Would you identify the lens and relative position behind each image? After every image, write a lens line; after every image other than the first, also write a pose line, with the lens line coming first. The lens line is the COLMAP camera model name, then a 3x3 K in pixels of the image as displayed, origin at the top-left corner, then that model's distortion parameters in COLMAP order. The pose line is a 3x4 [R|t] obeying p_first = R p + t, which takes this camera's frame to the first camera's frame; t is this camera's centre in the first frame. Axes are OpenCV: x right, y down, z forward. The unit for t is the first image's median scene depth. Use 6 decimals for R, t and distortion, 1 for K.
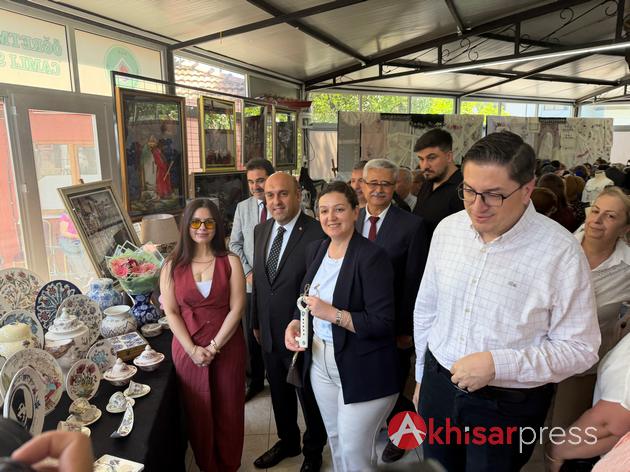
lens RADIAL K [[438.3, 0, 308.3], [0, 438.3, 248.1], [0, 0, 1]] dist [0.009750, -0.027812]
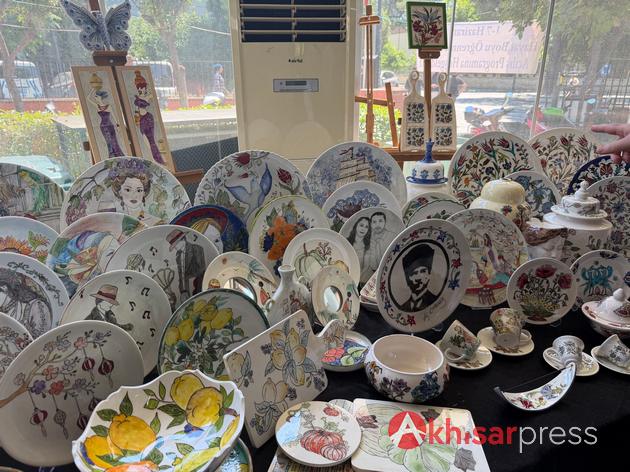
lens RADIAL K [[442.2, 0, 309.2], [0, 442.2, 238.6], [0, 0, 1]] dist [0.043615, -0.060483]
pose [[0.258083, 0.336802, -0.905515, -0.022171], [-0.198096, 0.935801, 0.291607, 0.039423], [0.945596, 0.104120, 0.308233, 0.165667]]
